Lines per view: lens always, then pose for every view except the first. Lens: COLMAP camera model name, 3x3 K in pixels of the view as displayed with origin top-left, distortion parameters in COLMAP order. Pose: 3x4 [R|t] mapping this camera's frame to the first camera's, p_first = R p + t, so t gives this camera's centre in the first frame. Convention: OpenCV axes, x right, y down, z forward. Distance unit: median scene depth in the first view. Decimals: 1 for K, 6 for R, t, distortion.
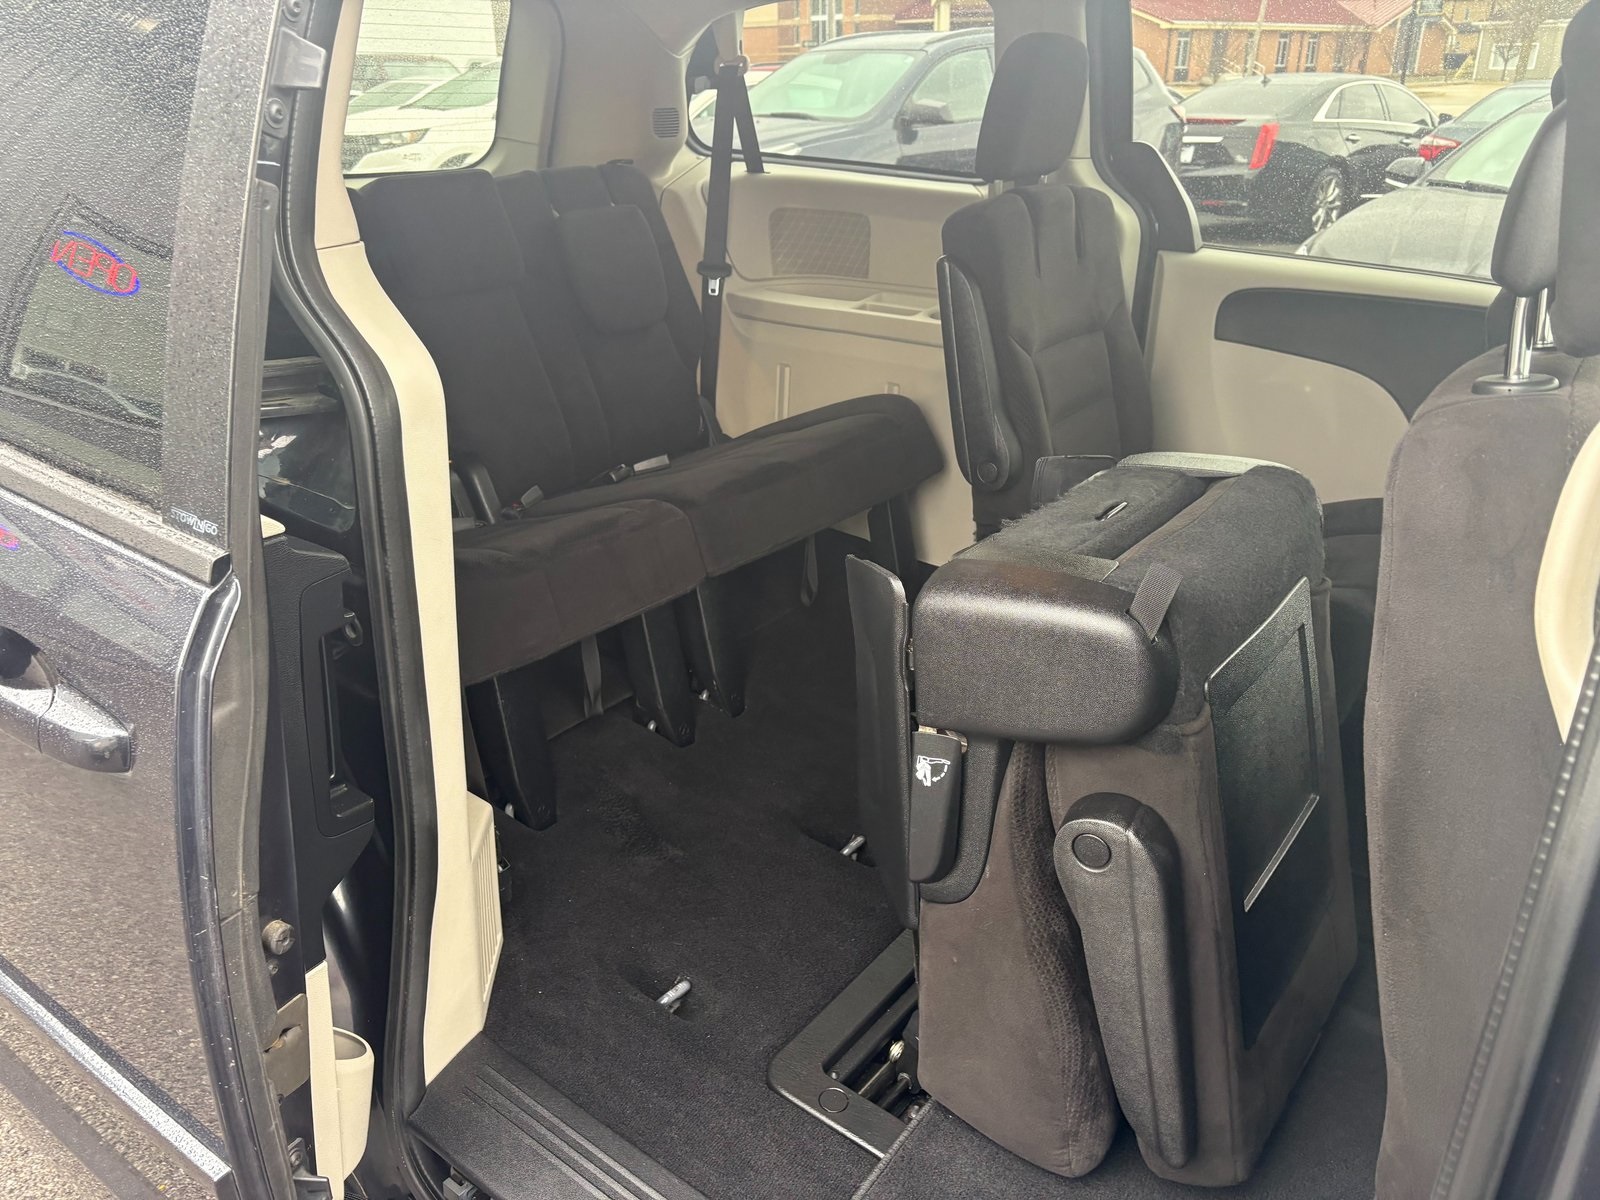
lens RADIAL K [[1208.9, 0, 800.0], [0, 1208.9, 600.0], [0, 0, 1]] dist [0.028761, -0.051345]
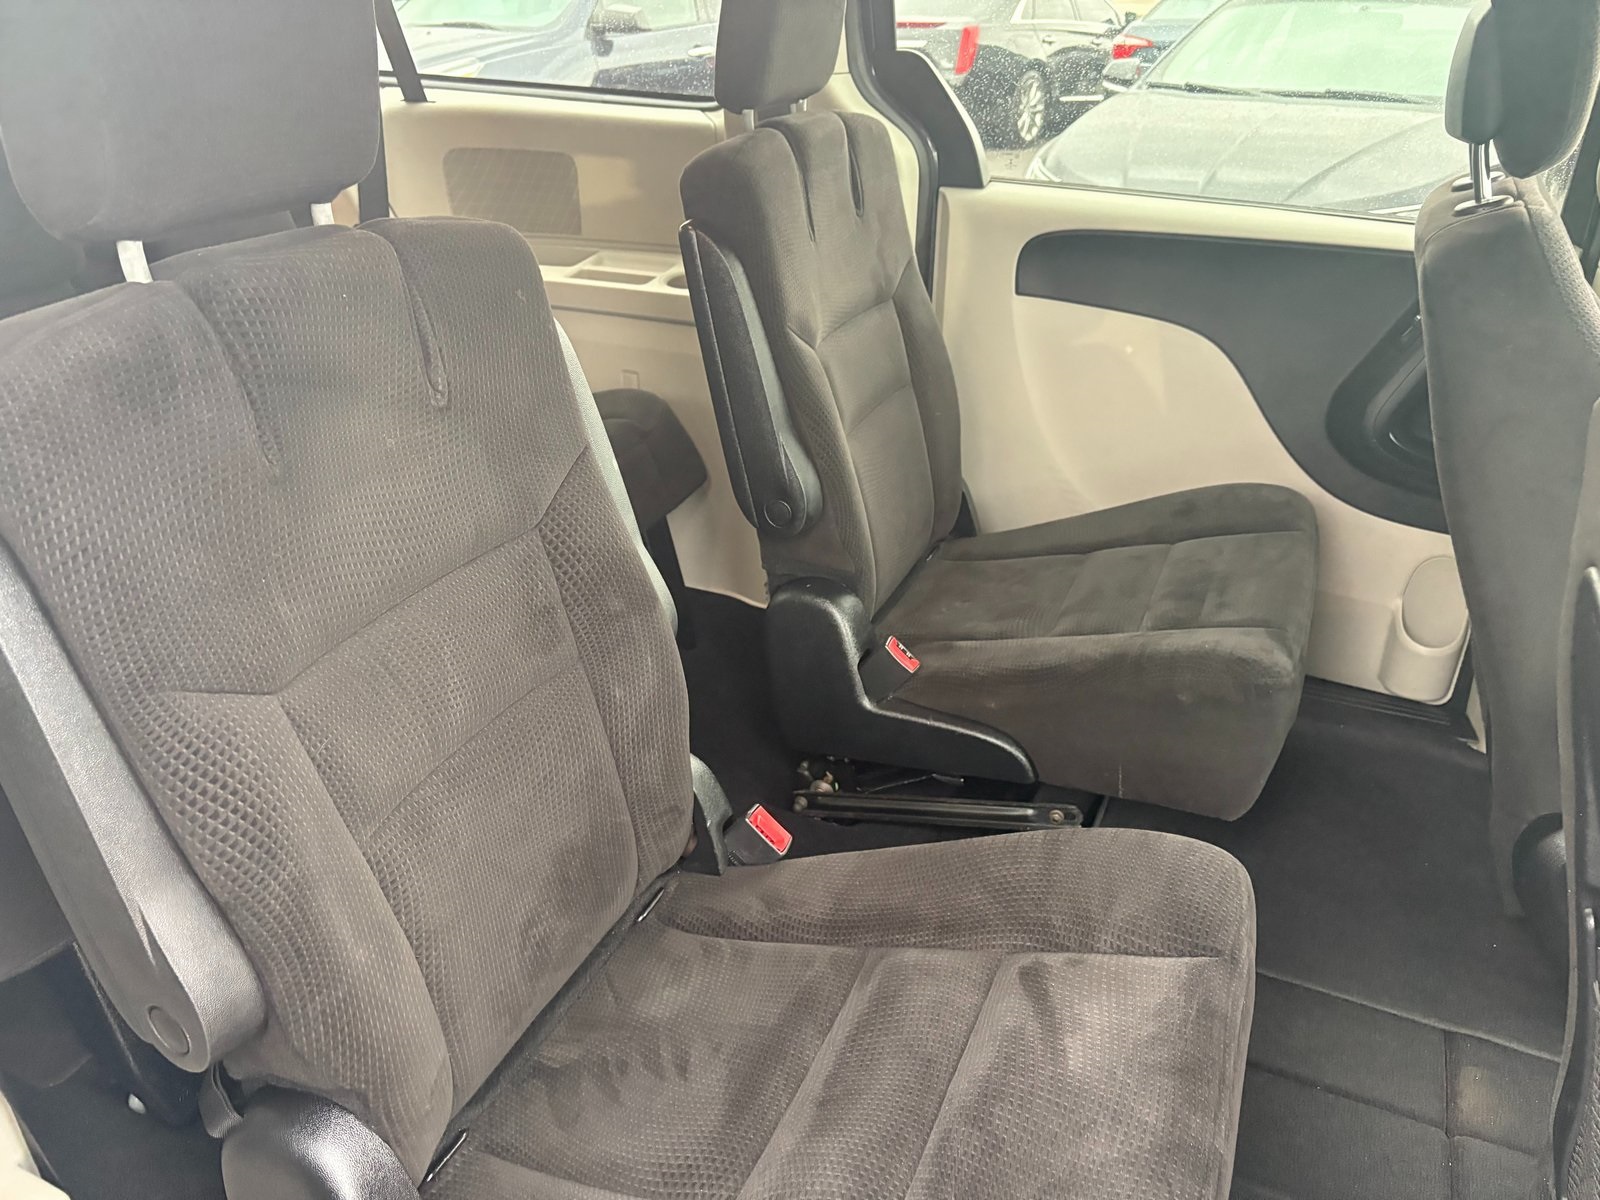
lens RADIAL K [[1181.4, 0, 813.6], [0, 1181.4, 606.4], [0, 0, 1]] dist [0.006711, 0.001792]
pose [[0.970004, -0.120826, 0.210934, 0.010871], [0.104100, 0.990602, 0.088714, -0.075876], [-0.219670, -0.064095, 0.973466, 0.193880]]
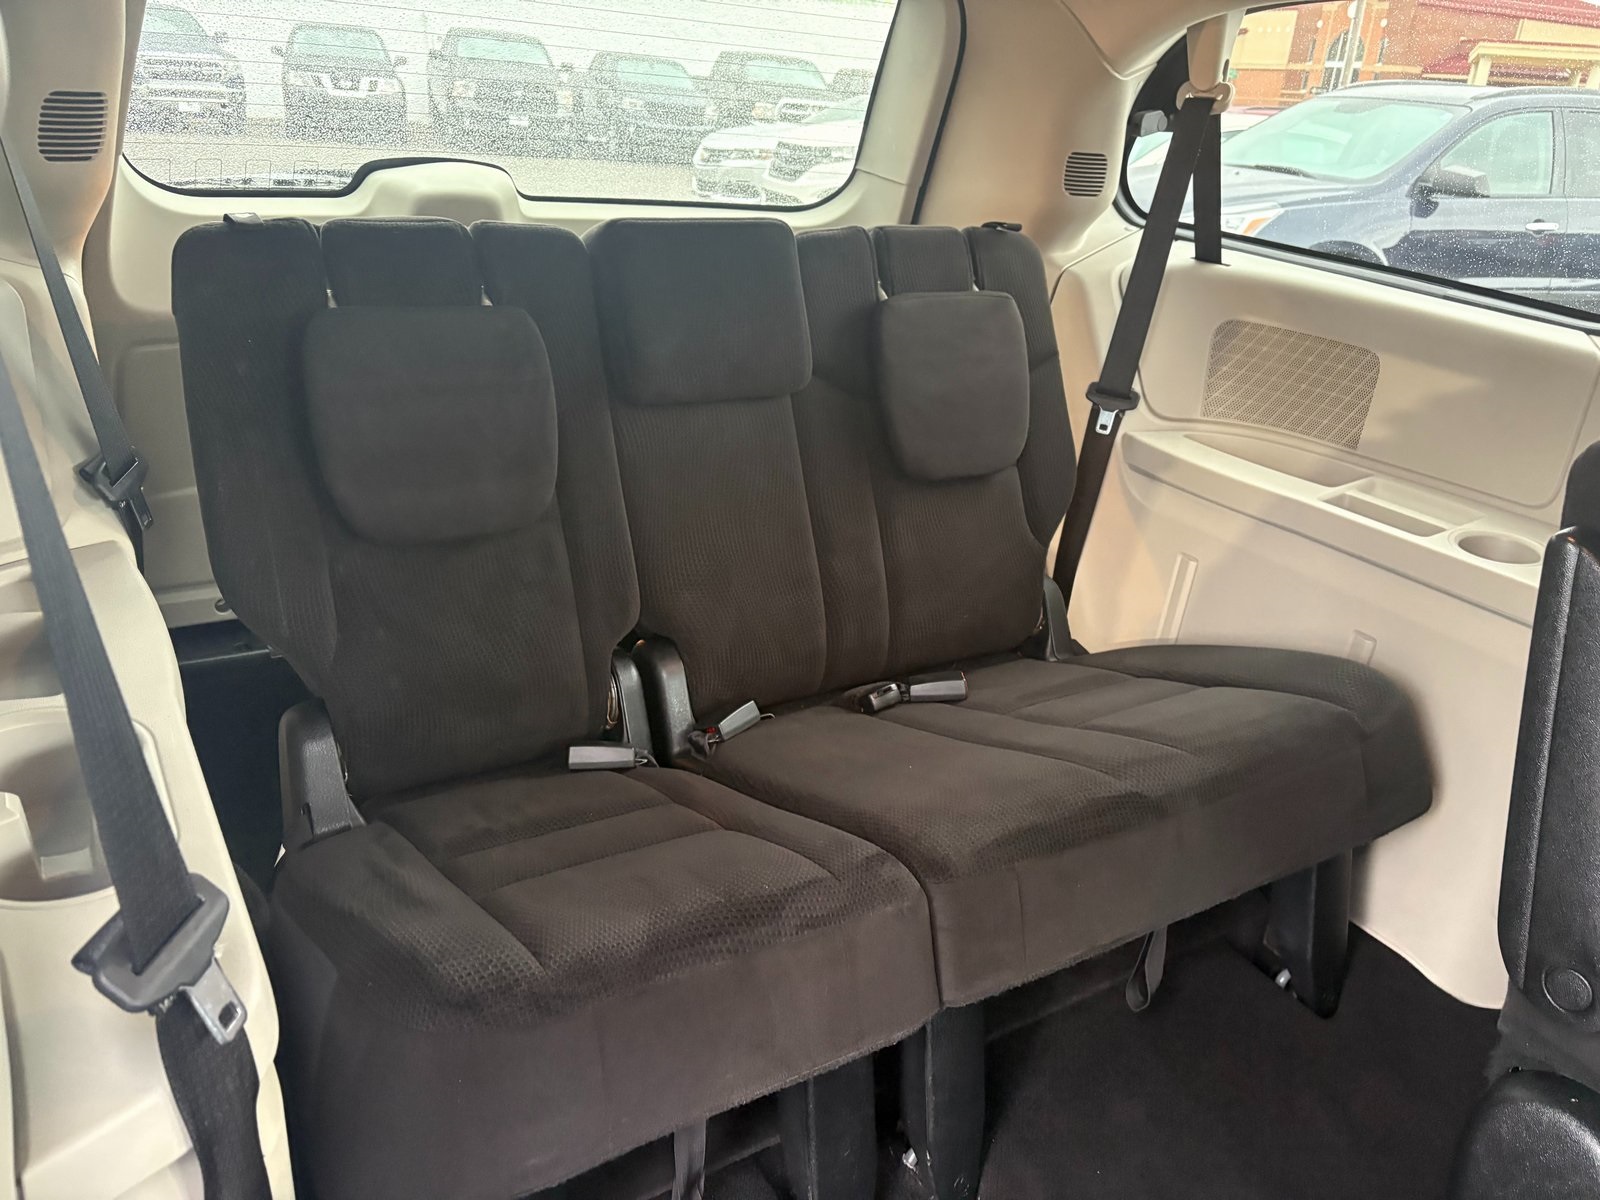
lens RADIAL K [[1208.9, 0, 800.0], [0, 1208.9, 600.0], [0, 0, 1]] dist [0.028761, -0.051345]
pose [[0.931157, 0.203718, -0.302399, -0.005852], [-0.209604, 0.977697, 0.013231, -0.133686], [0.298350, 0.051064, 0.953090, 0.312016]]
